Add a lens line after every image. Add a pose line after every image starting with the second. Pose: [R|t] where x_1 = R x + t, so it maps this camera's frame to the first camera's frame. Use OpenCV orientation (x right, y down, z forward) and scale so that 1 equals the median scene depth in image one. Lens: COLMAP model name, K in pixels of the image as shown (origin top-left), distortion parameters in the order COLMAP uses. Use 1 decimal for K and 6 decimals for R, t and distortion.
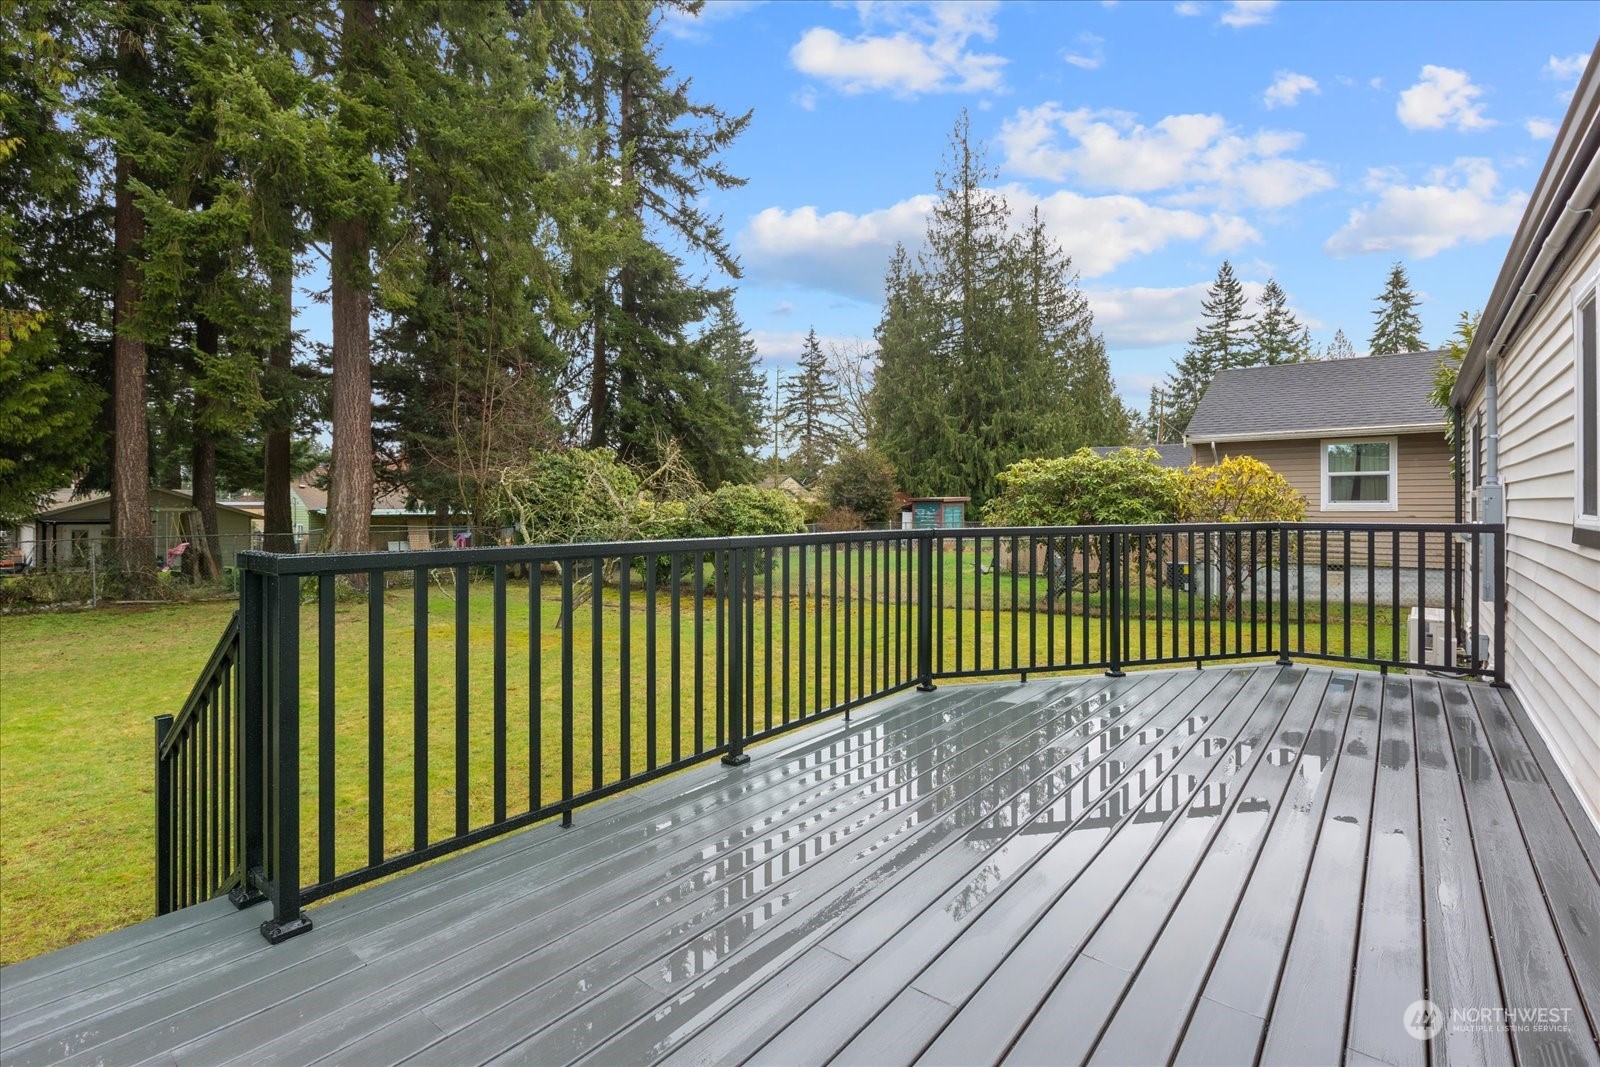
lens RADIAL K [[773.9, 0, 787.5], [0, 773.9, 517.8], [0, 0, 1]] dist [-0.004745, -0.000056]
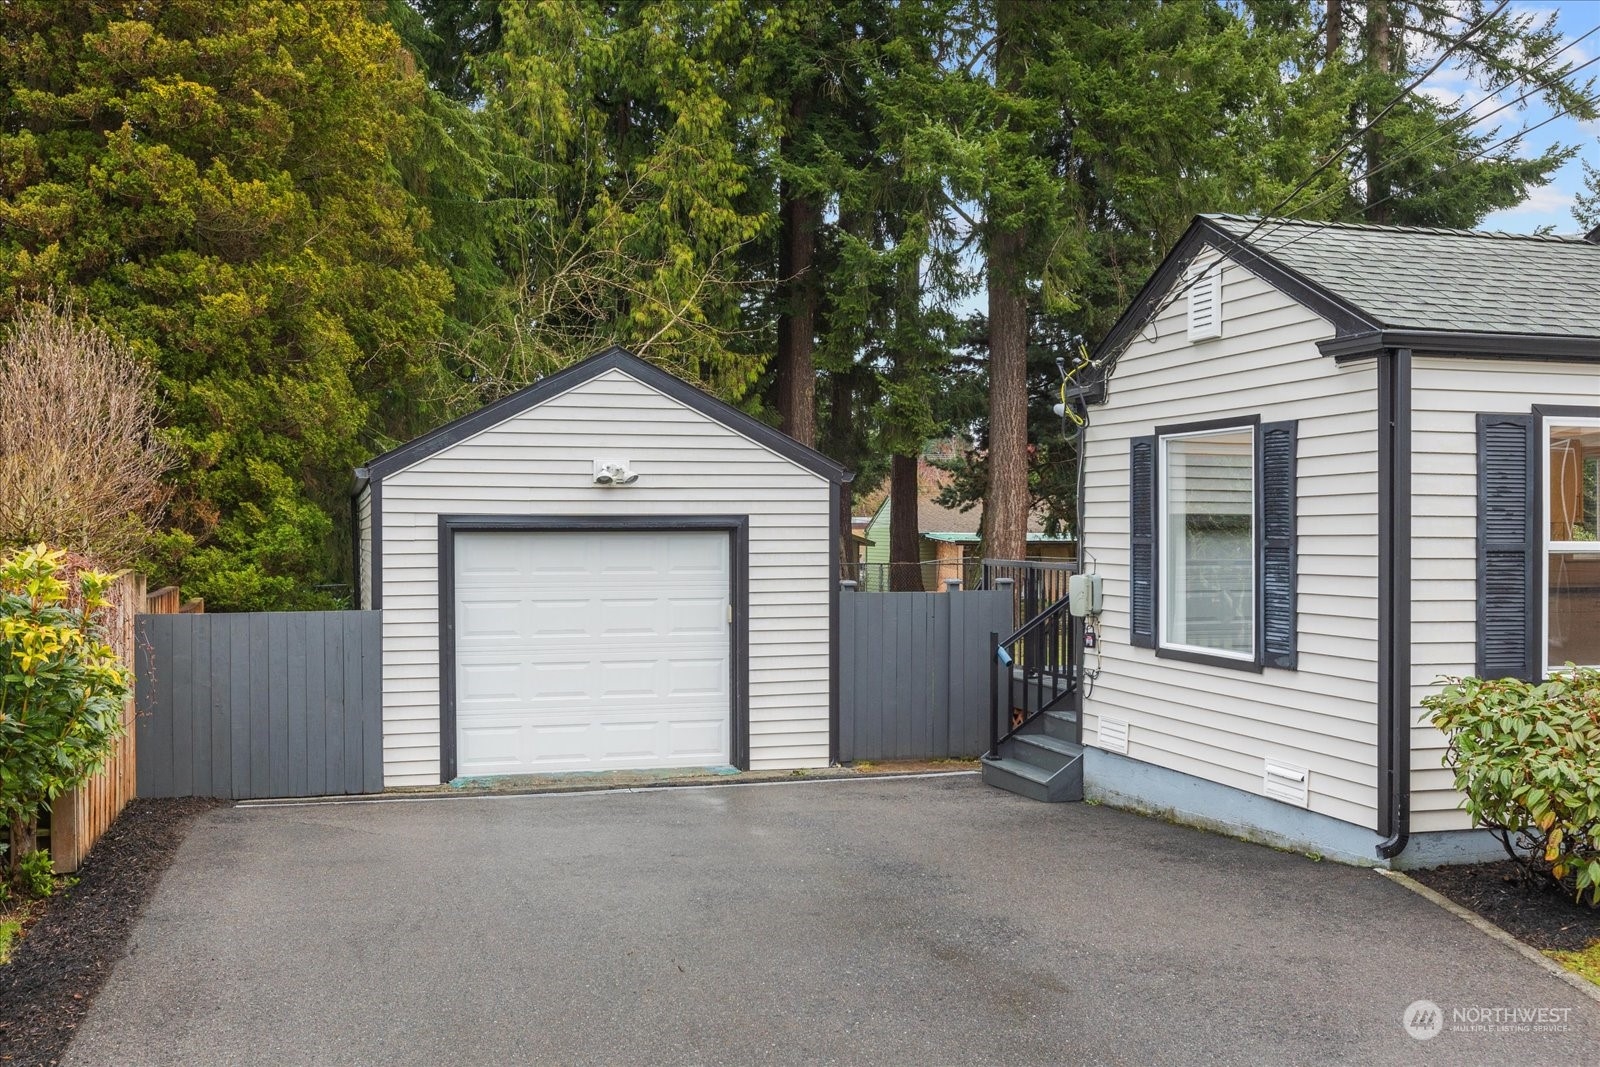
lens RADIAL K [[1442.0, 0, 801.8], [0, 1442.0, 525.1], [0, 0, 1]] dist [-0.043629, 0.035604]
pose [[0.818772, 0.002166, -0.574115, 0.075381], [-0.011228, 0.999862, -0.012240, -0.000279], [0.574009, 0.016468, 0.818684, -0.193323]]
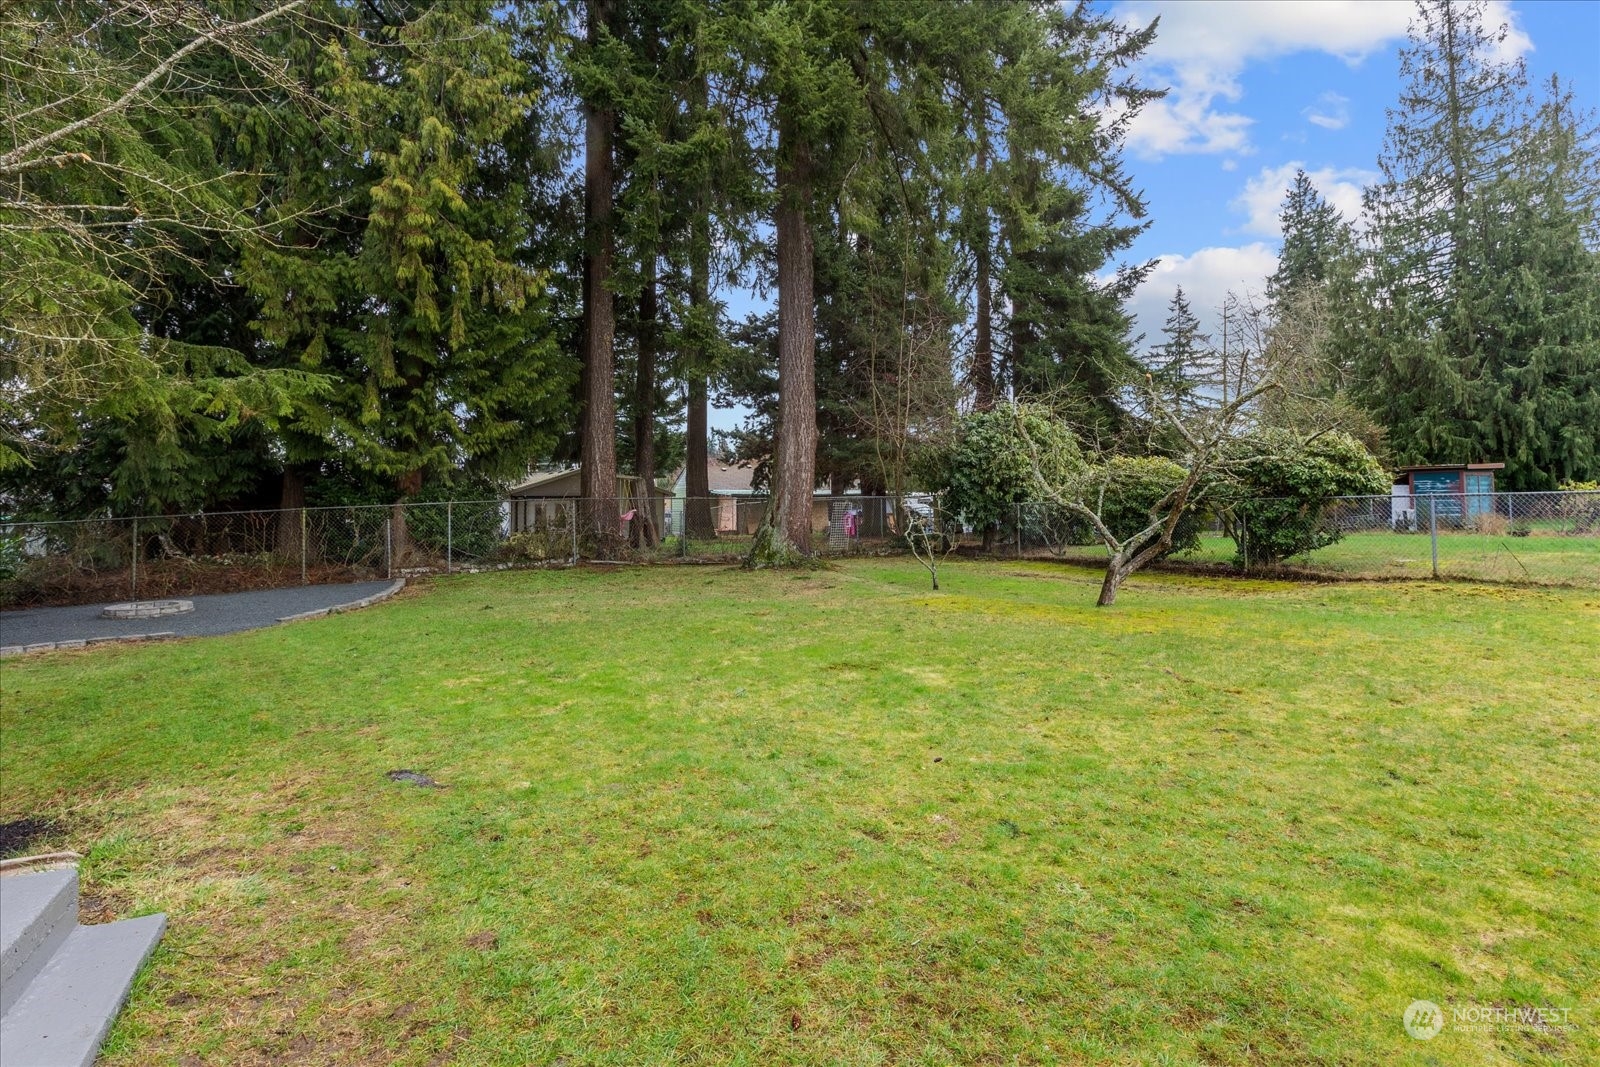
lens RADIAL K [[807.2, 0, 798.8], [0, 807.2, 484.9], [0, 0, 1]] dist [0.000935, -0.000592]
pose [[0.916160, -0.010703, -0.400670, -0.071340], [0.000291, 0.999661, -0.026037, 0.013746], [0.400813, 0.023738, 0.915852, 0.047849]]
